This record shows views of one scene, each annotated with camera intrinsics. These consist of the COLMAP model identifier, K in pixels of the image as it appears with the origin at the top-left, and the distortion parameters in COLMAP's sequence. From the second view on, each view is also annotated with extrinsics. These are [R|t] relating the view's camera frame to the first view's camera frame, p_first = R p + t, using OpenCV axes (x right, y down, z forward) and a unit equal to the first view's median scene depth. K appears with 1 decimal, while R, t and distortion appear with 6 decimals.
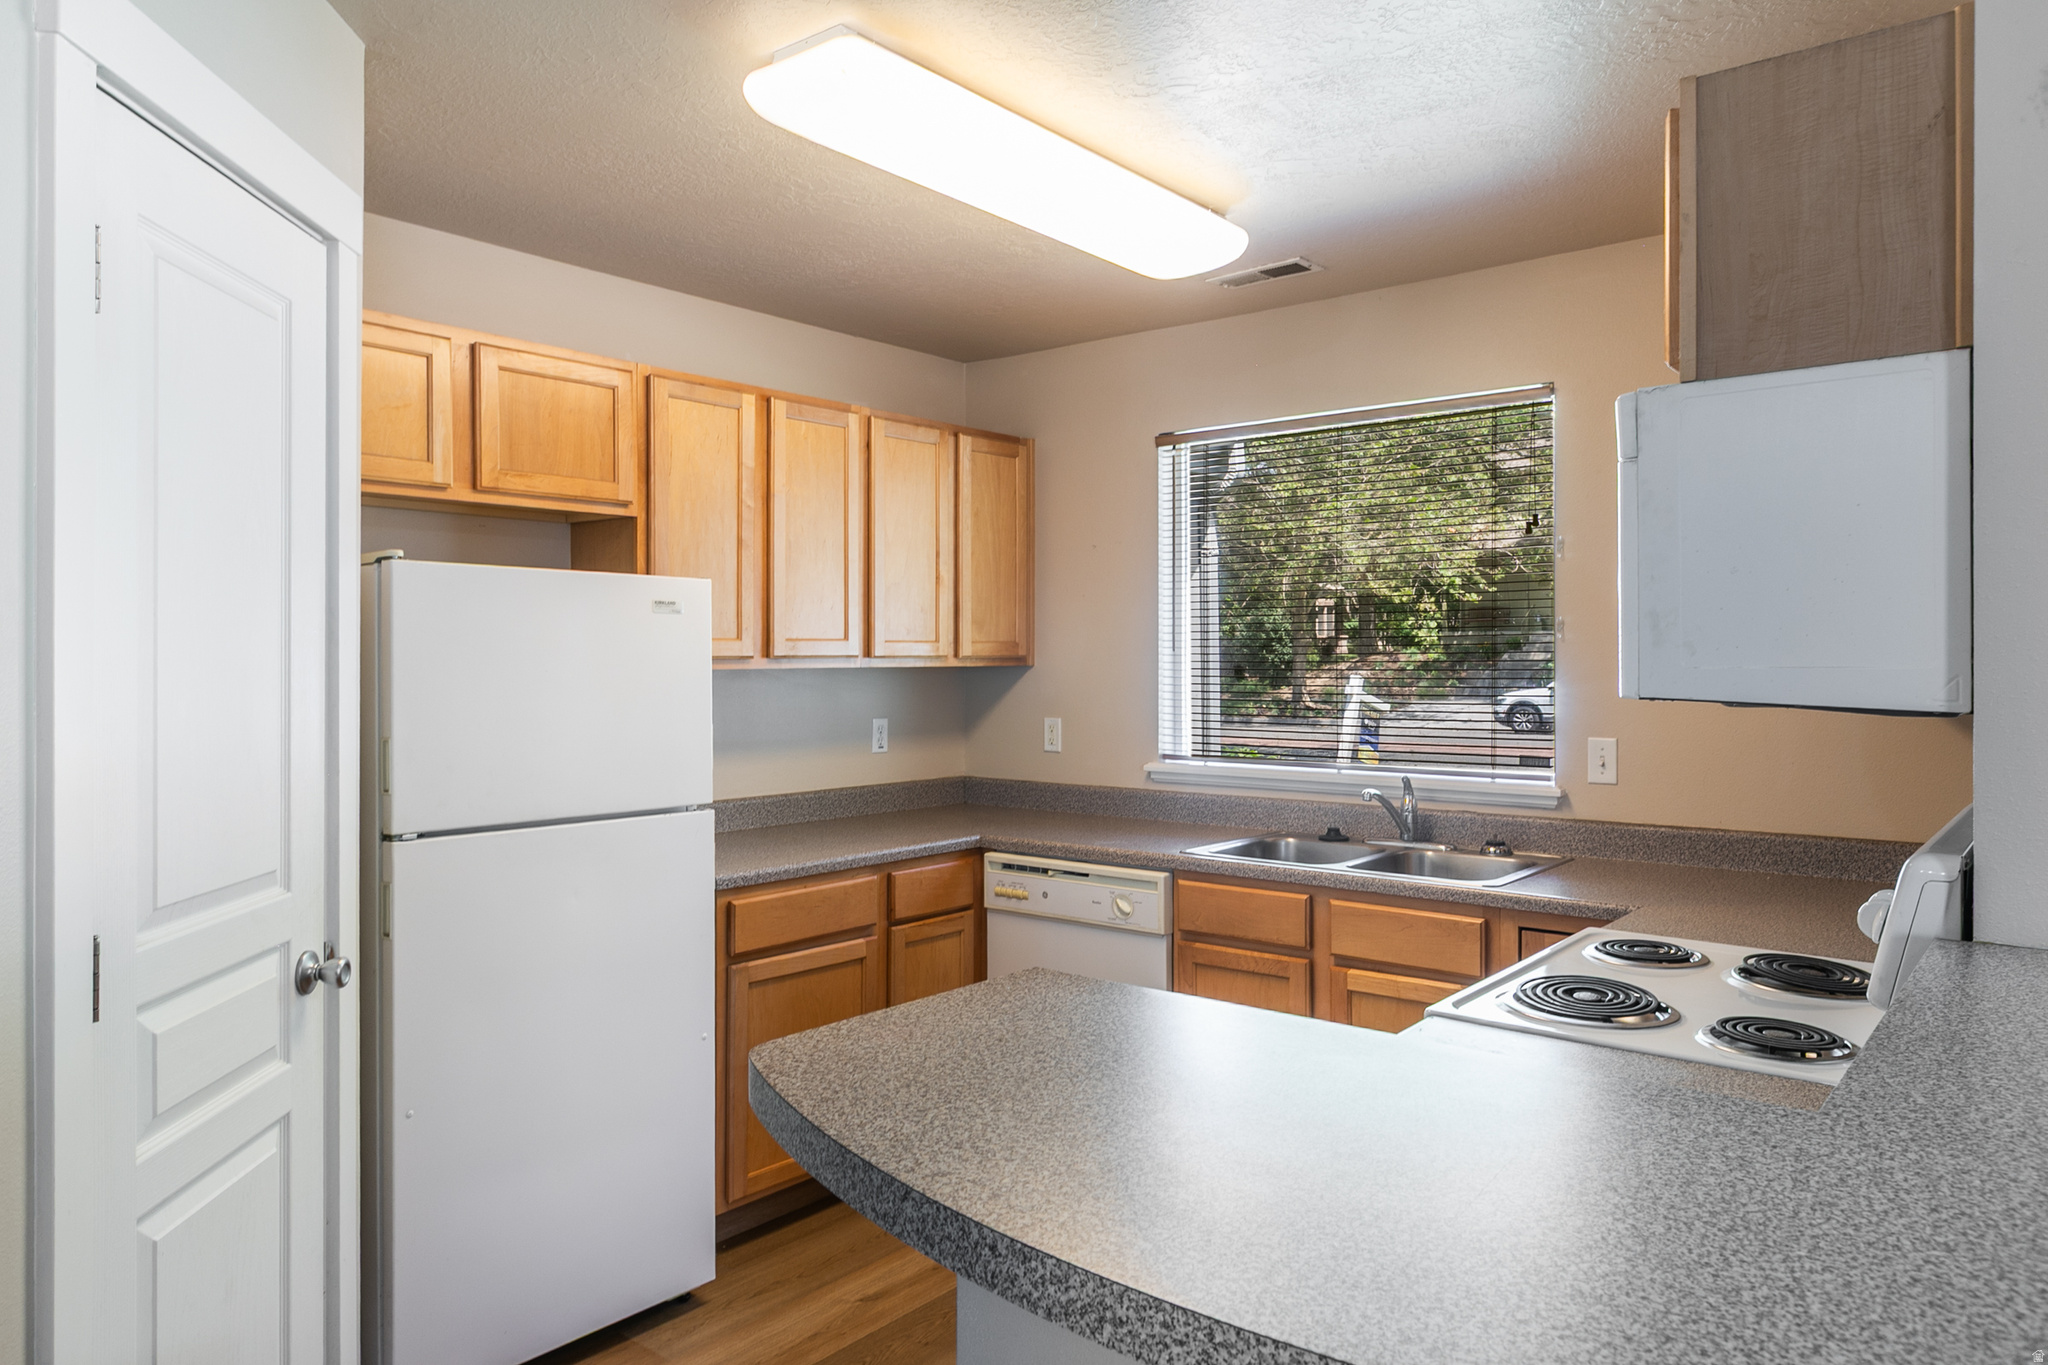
lens RADIAL K [[1314.0, 0, 1042.0], [0, 1314.0, 668.7], [0, 0, 1]] dist [0.002764, -0.000821]
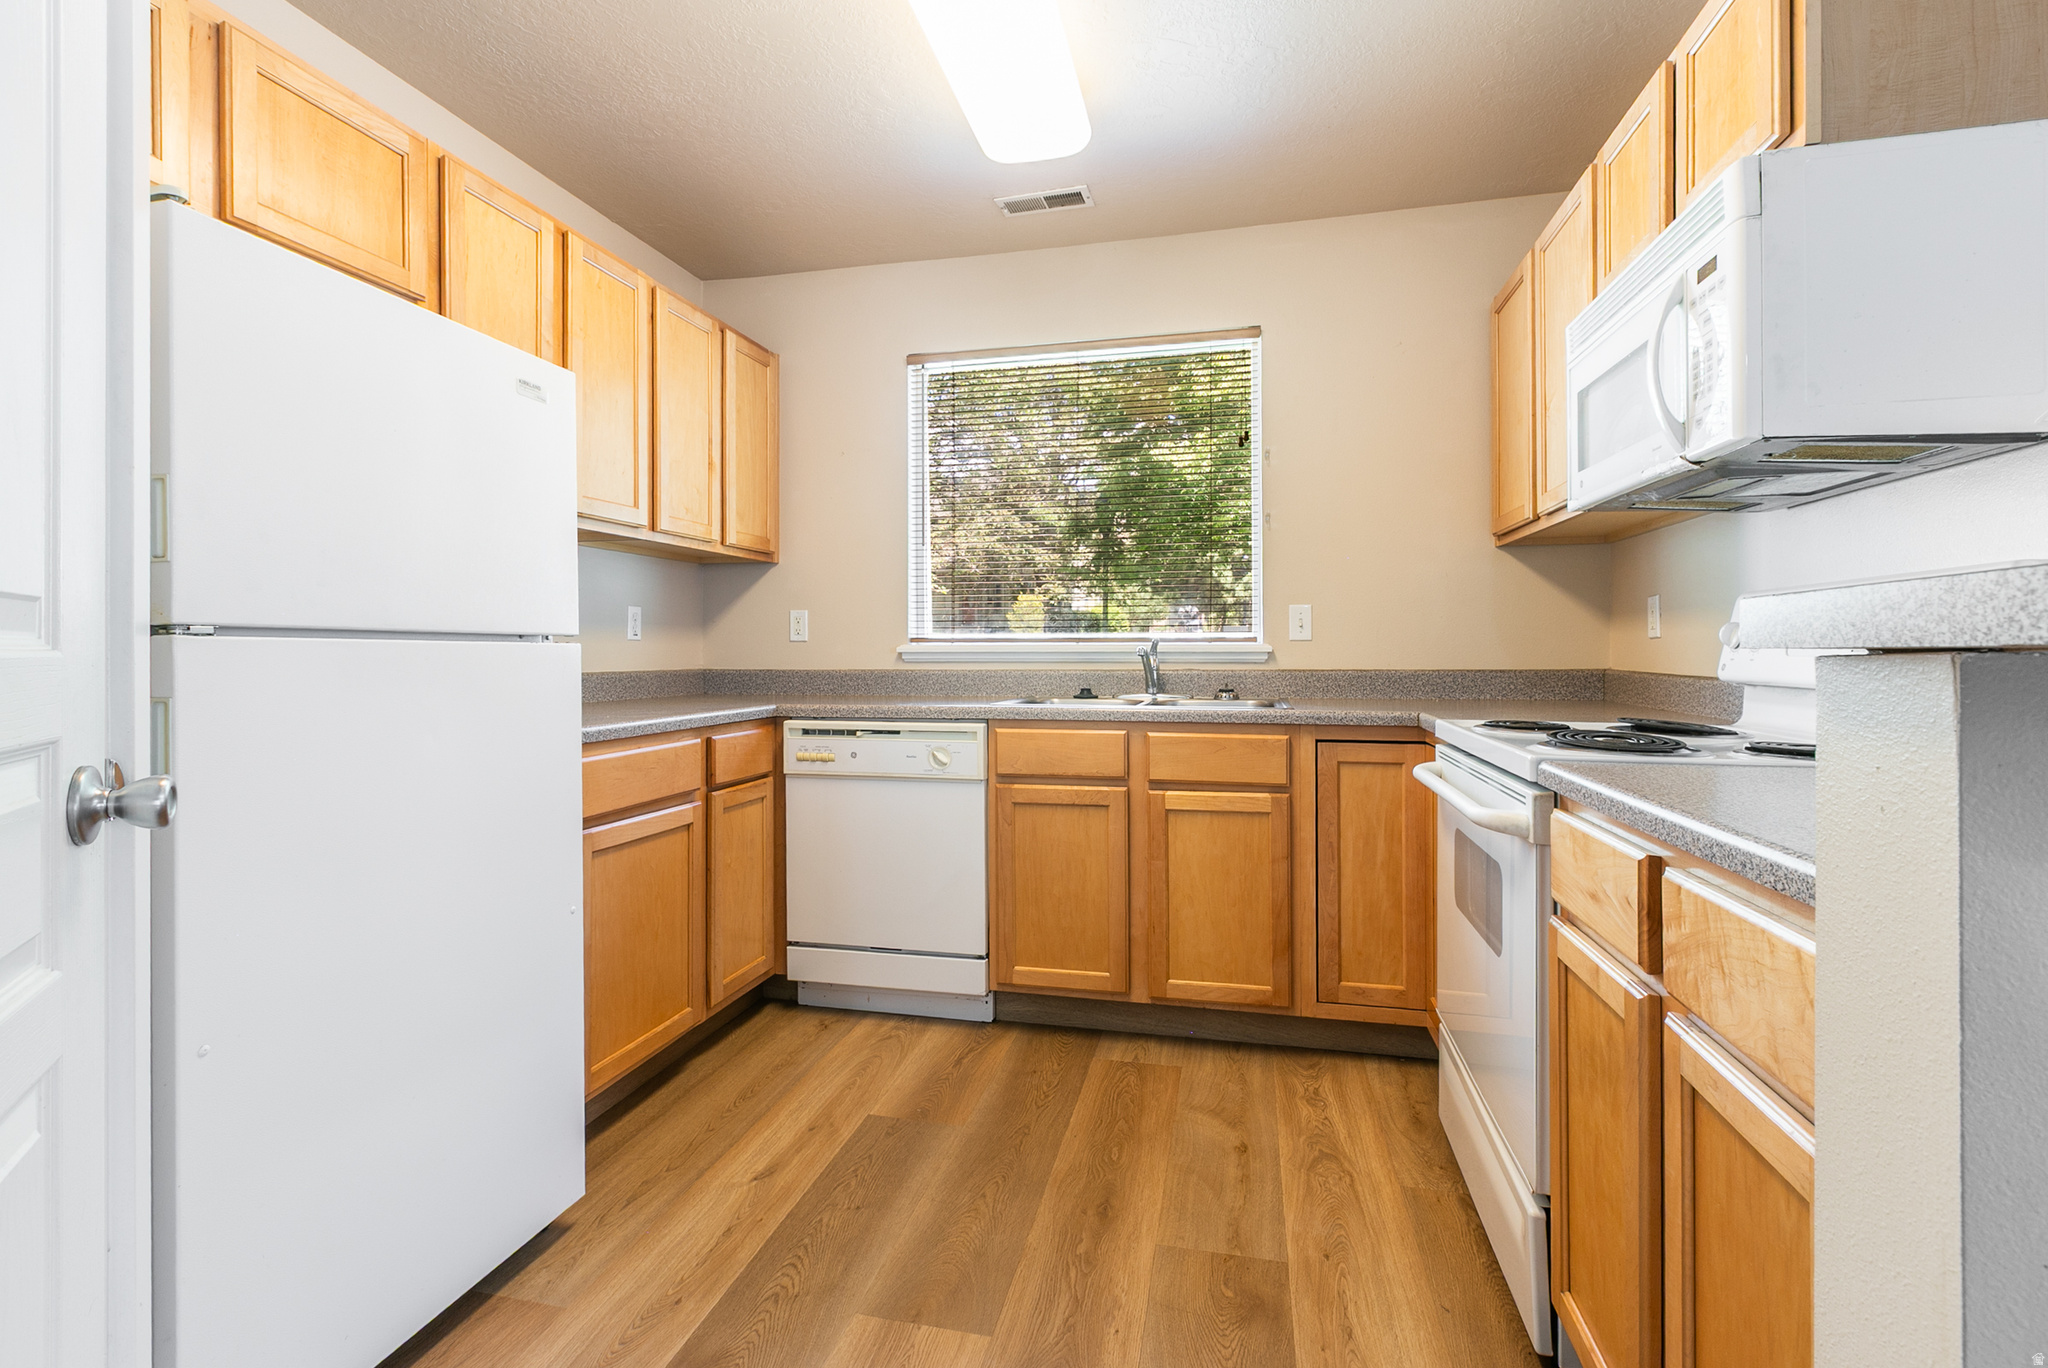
lens RADIAL K [[944.7, 0, 999.1], [0, 944.7, 652.3], [0, 0, 1]] dist [0.003040, -0.001314]
pose [[0.907698, -0.002227, 0.419618, -0.214196], [0.004805, 0.999976, -0.005088, 0.096843], [-0.419596, 0.006634, 0.907687, 0.270940]]
